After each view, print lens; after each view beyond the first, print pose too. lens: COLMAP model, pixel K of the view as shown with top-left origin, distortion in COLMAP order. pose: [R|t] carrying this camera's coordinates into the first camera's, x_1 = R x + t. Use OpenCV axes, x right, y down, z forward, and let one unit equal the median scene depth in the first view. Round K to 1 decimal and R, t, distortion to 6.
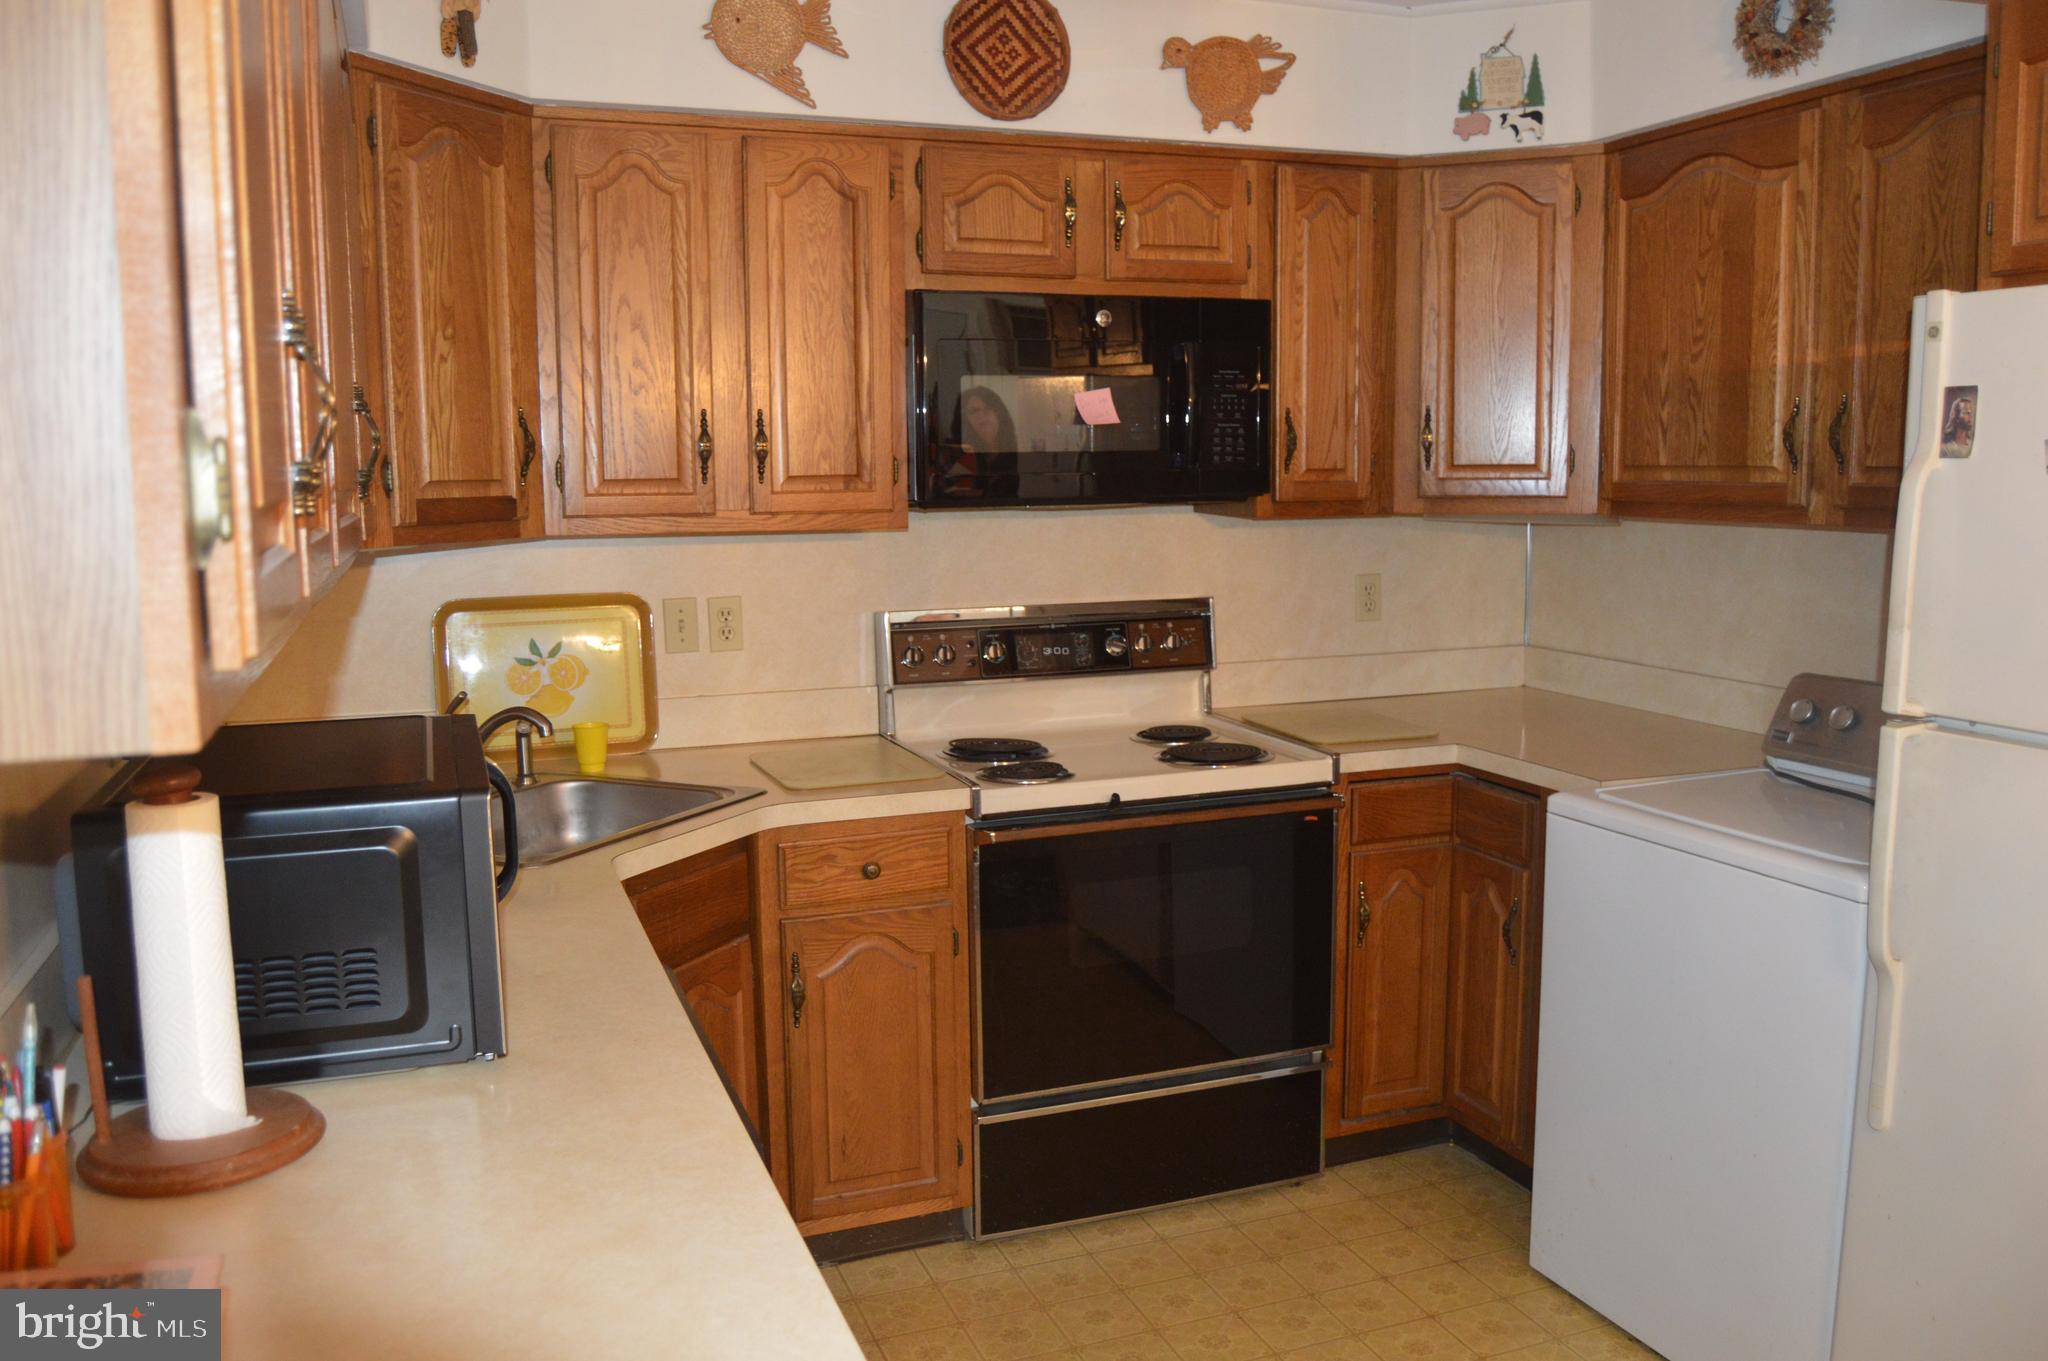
lens RADIAL K [[1629.9, 0, 1025.3], [0, 1629.9, 675.4], [0, 0, 1]] dist [-0.070011, 0.019103]
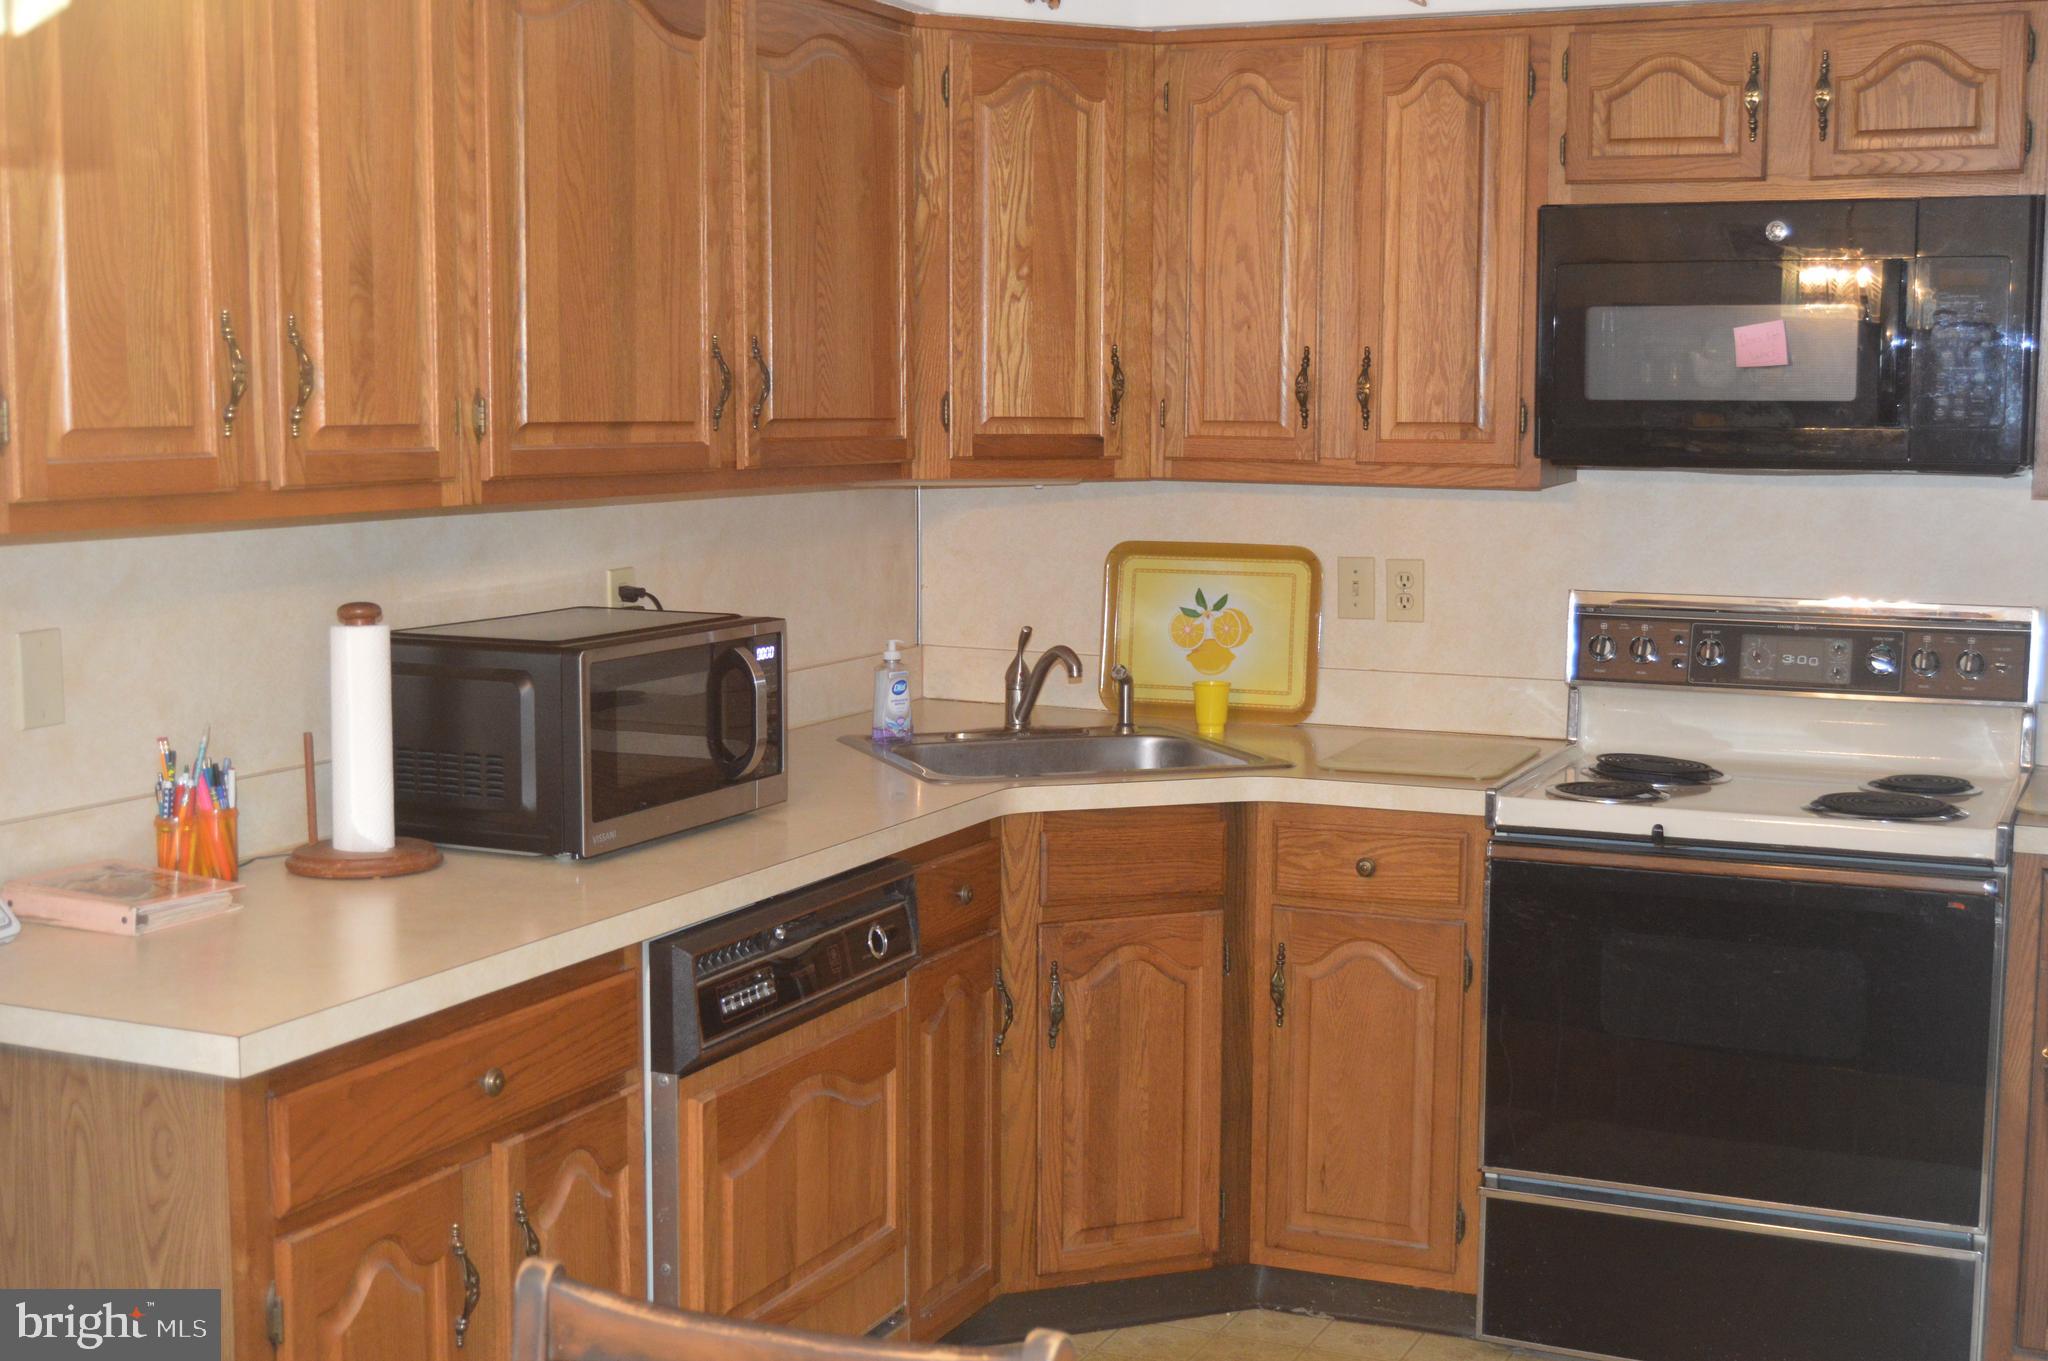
lens RADIAL K [[2526.4, 0, 1024.0], [0, 2526.4, 681.2], [0, 0, 1]] dist [-0.004207, 0.000000]
pose [[0.711730, 0.096067, -0.695853, 0.687503], [-0.105370, 0.993997, 0.029454, -0.002036], [0.694506, 0.052358, 0.717580, -0.118981]]
